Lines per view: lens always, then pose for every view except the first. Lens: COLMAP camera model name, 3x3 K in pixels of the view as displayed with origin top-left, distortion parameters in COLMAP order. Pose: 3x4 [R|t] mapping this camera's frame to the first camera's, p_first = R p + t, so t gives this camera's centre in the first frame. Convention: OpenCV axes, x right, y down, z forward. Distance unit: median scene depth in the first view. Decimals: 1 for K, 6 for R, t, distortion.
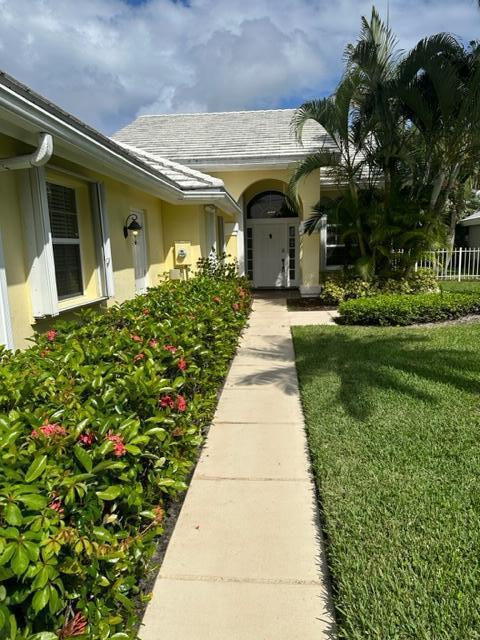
lens RADIAL K [[448.3, 0, 237.6], [0, 448.3, 321.1], [0, 0, 1]] dist [0.009478, -0.002588]
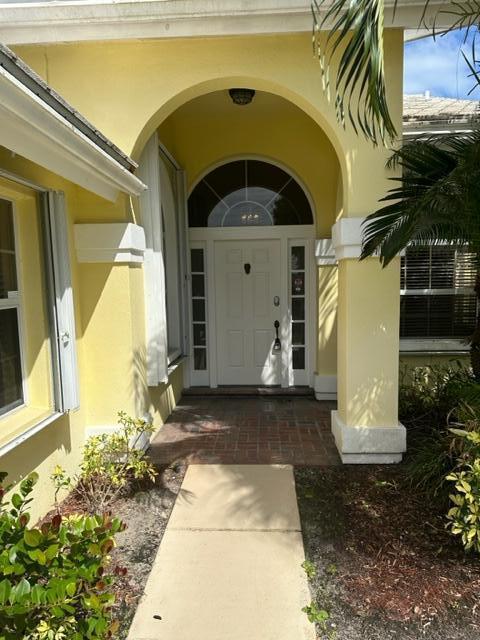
lens RADIAL K [[448.3, 0, 241.6], [0, 448.3, 320.8], [0, 0, 1]] dist [0.009478, -0.002588]
pose [[0.999136, 0.004000, 0.041359, 0.049604], [-0.000908, 0.997221, -0.074498, -0.107314], [-0.041542, 0.074397, 0.996363, 0.575529]]
